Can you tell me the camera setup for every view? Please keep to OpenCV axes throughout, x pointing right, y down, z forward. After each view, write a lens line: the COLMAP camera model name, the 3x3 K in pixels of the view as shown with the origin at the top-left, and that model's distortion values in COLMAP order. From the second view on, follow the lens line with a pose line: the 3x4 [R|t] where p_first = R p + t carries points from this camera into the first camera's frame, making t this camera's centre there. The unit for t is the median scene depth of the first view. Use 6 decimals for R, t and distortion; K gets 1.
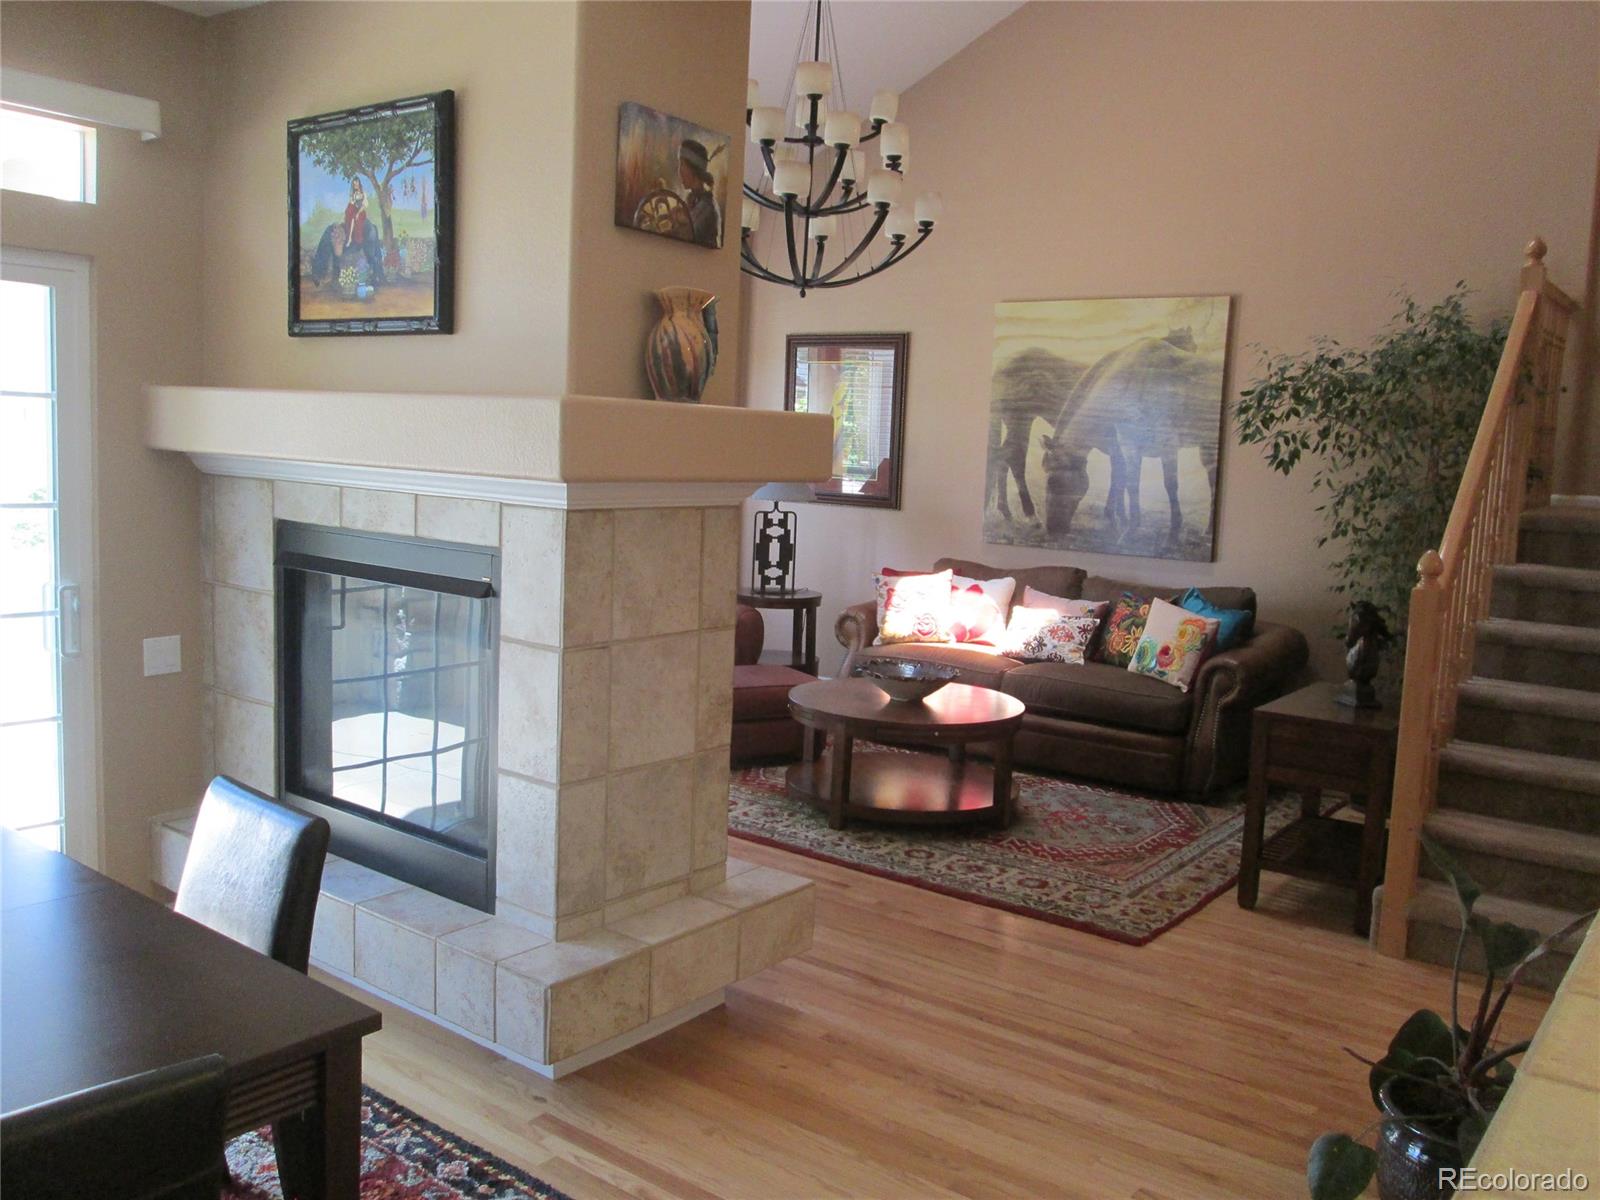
lens RADIAL K [[1334.7, 0, 793.3], [0, 1334.7, 592.1], [0, 0, 1]] dist [-0.041384, 0.015761]
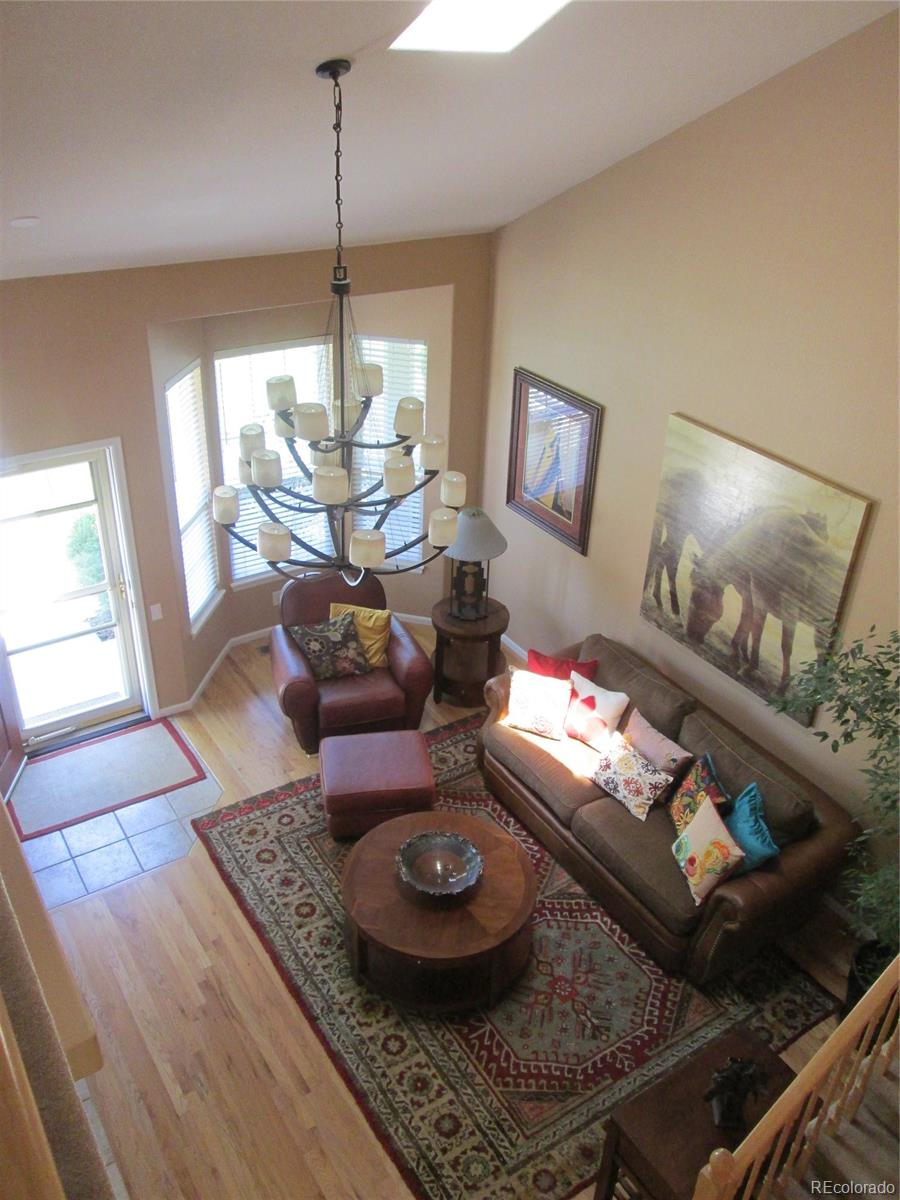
lens RADIAL K [[1001.0, 0, 449.2], [0, 1001.0, 593.1], [0, 0, 1]] dist [-0.041384, 0.015761]
pose [[0.943033, 0.159594, -0.291921, 0.278744], [-0.032602, 0.917541, 0.396302, -0.456006], [0.331097, -0.364209, 0.870475, 0.276191]]
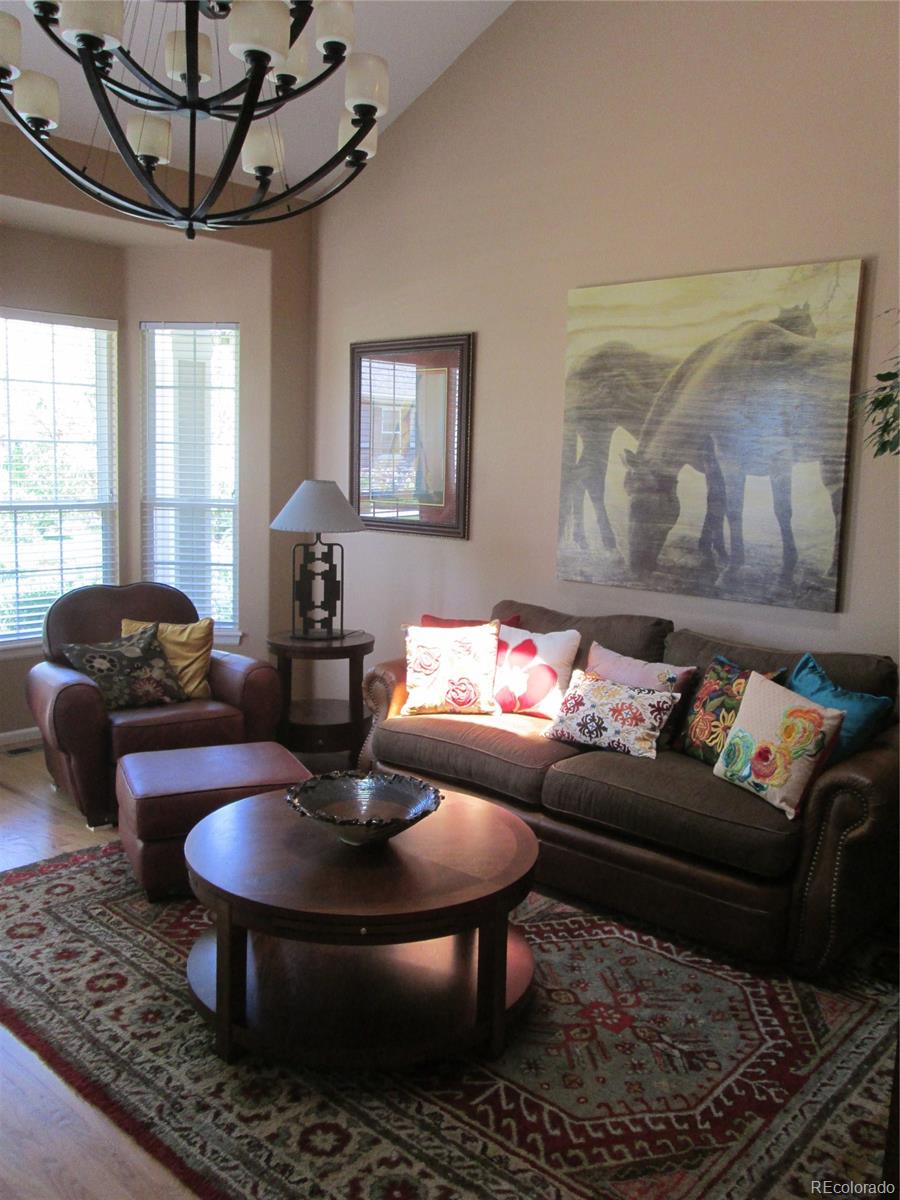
lens RADIAL K [[1001.0, 0, 448.5], [0, 1001.0, 597.2], [0, 0, 1]] dist [-0.041384, 0.015761]
pose [[0.996978, -0.002215, -0.077652, 0.147355], [0.003581, 0.999841, 0.017453, -0.045062], [0.077601, -0.017678, 0.996828, 0.443958]]
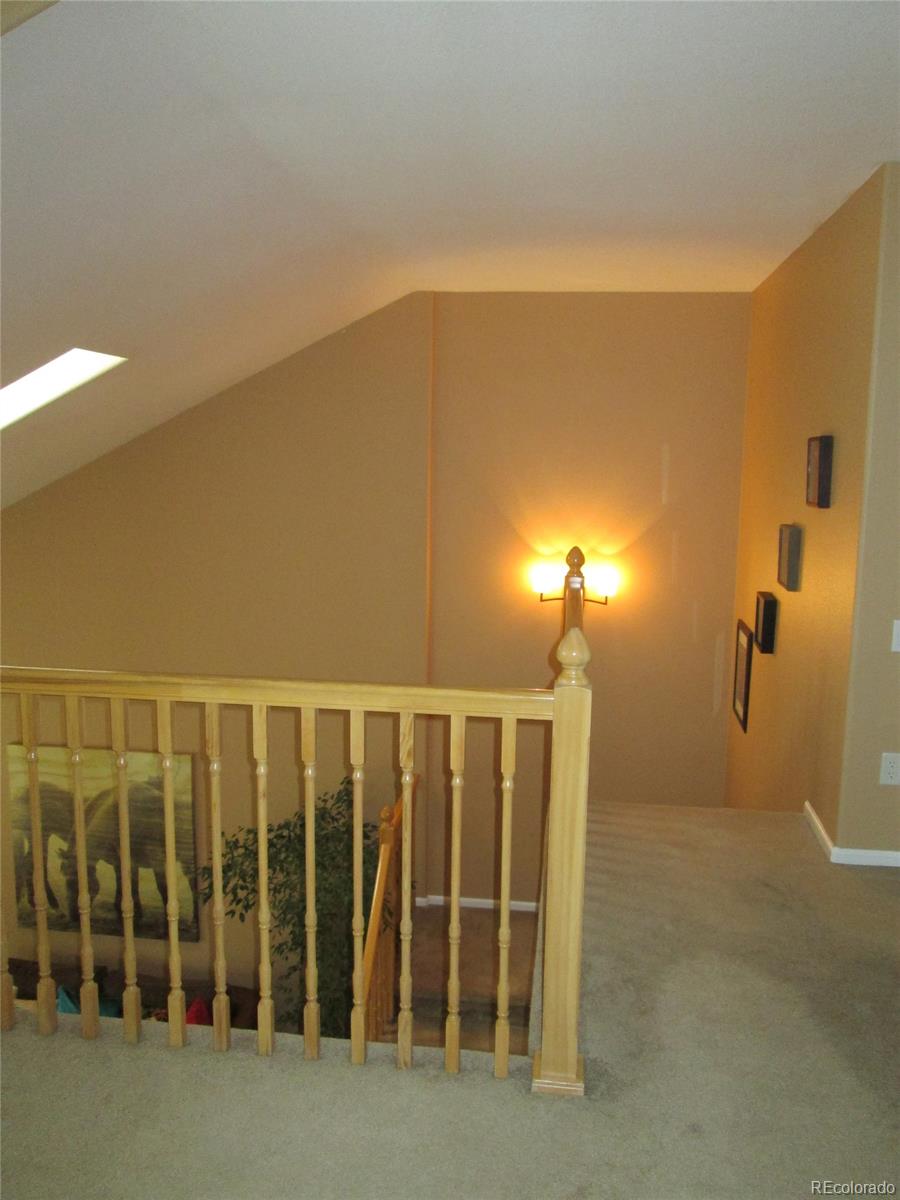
lens RADIAL K [[1001.0, 0, 449.7], [0, 1001.0, 605.2], [0, 0, 1]] dist [-0.041384, 0.015761]
pose [[0.864130, -0.102975, 0.492620, 0.078254], [0.081633, 0.994560, 0.064700, -0.437773], [-0.496603, -0.015695, 0.867836, 0.000544]]
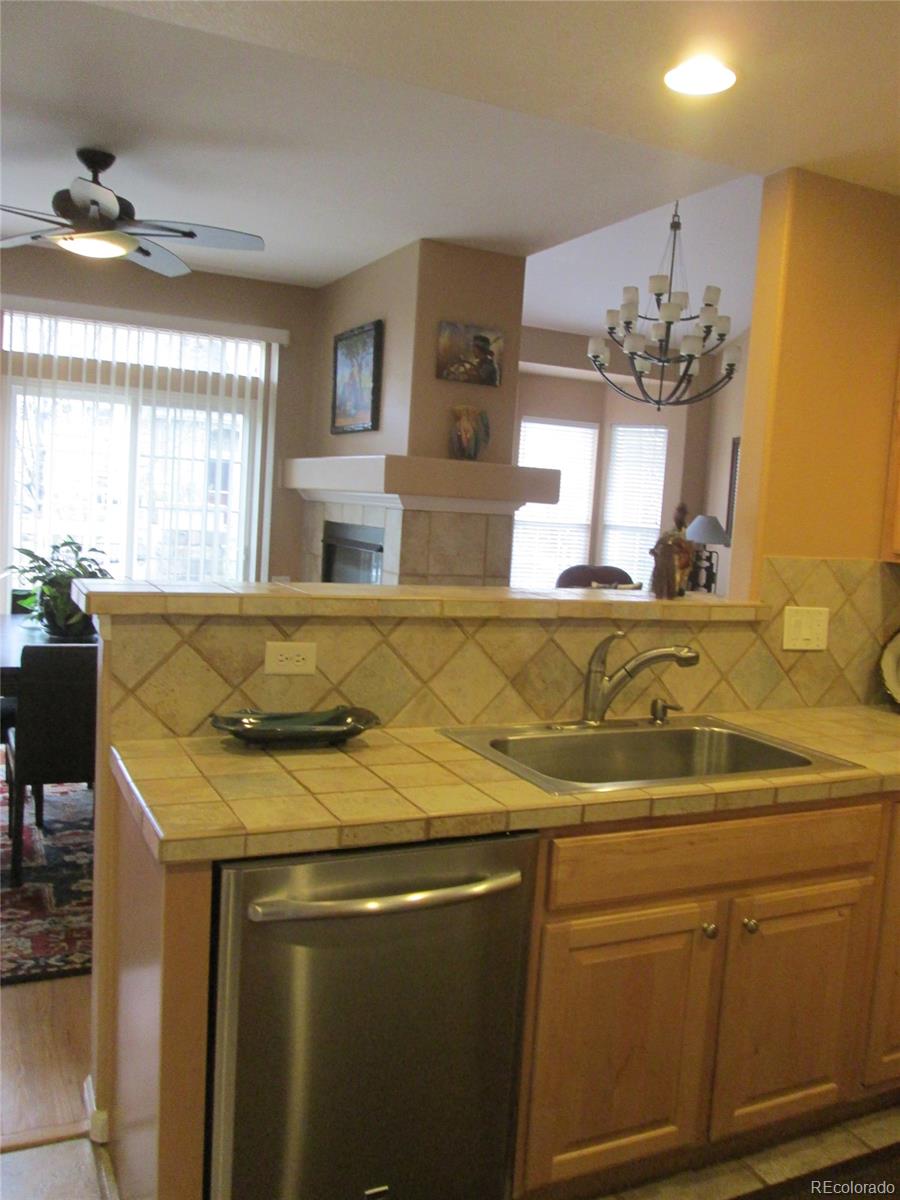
lens RADIAL K [[1001.0, 0, 449.3], [0, 1001.0, 592.6], [0, 0, 1]] dist [-0.041384, 0.015761]
pose [[0.891283, 0.055307, -0.450062, 0.300739], [-0.077038, 0.996574, -0.030096, 0.054981], [0.446855, 0.061496, 0.892490, -0.193094]]
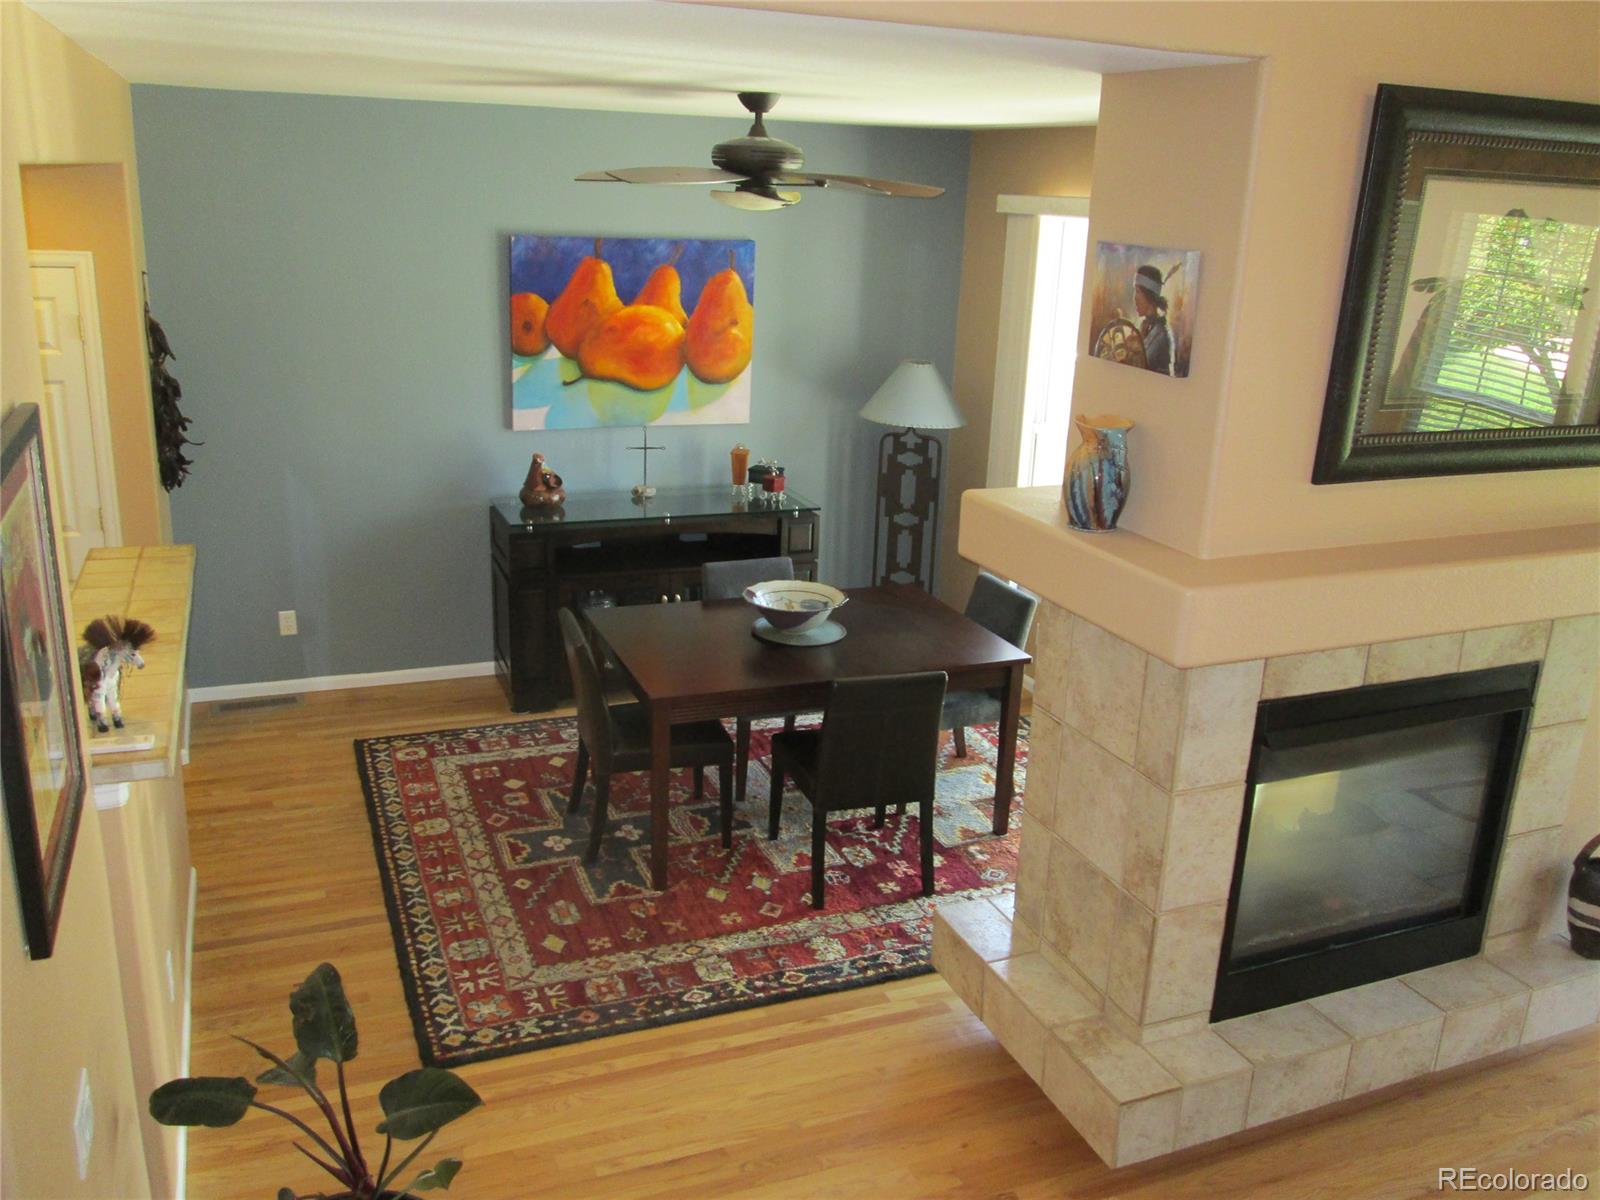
lens RADIAL K [[1334.7, 0, 798.1], [0, 1334.7, 599.6], [0, 0, 1]] dist [-0.041384, 0.015761]
pose [[-0.501753, 0.200082, -0.841553, 0.445678], [-0.155991, 0.936002, 0.315543, -0.187424], [0.850830, 0.289599, -0.438431, 0.633015]]
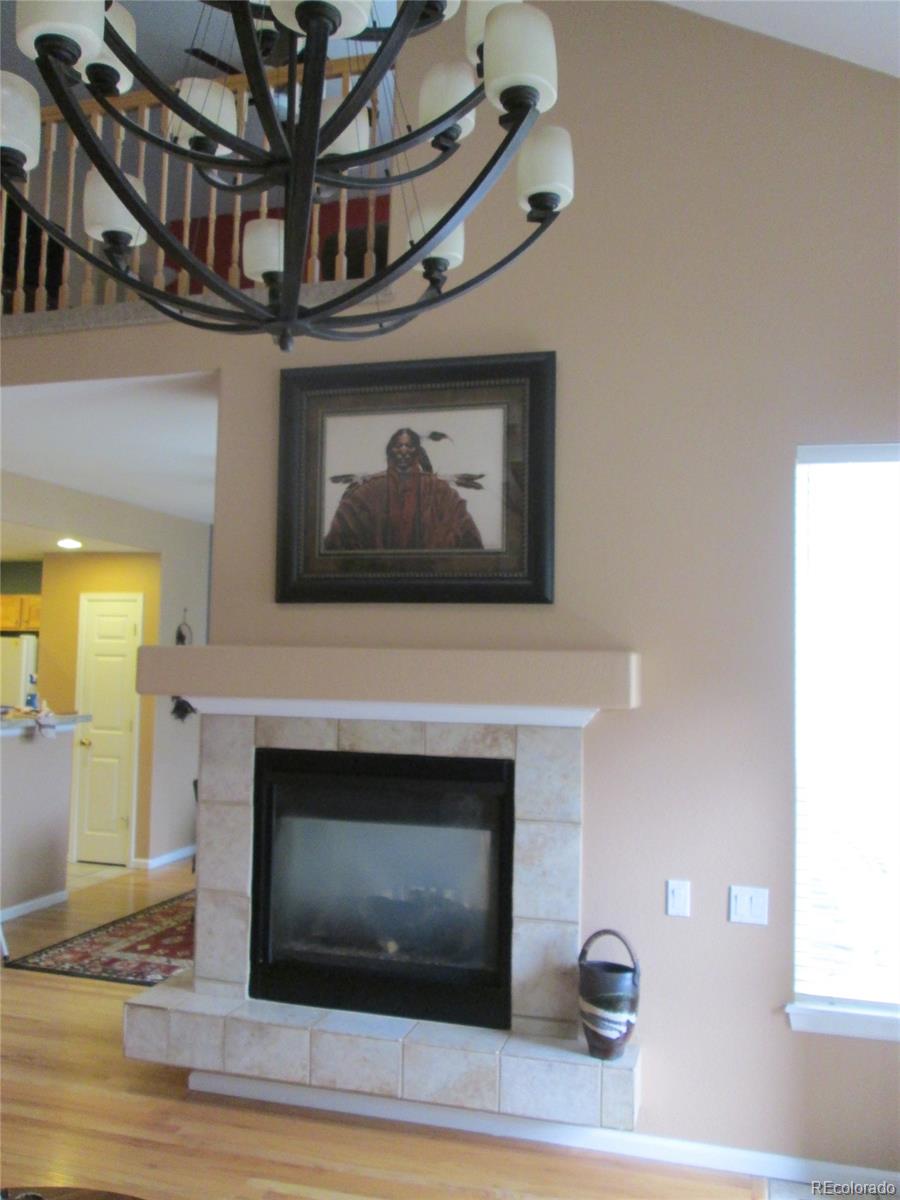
lens RADIAL K [[1001.0, 0, 442.7], [0, 1001.0, 603.4], [0, 0, 1]] dist [-0.041384, 0.015761]
pose [[-0.929152, -0.083543, -0.360135, 0.061385], [-0.103307, 0.994000, 0.035948, -0.134984], [0.354971, 0.070606, -0.932207, 1.137169]]
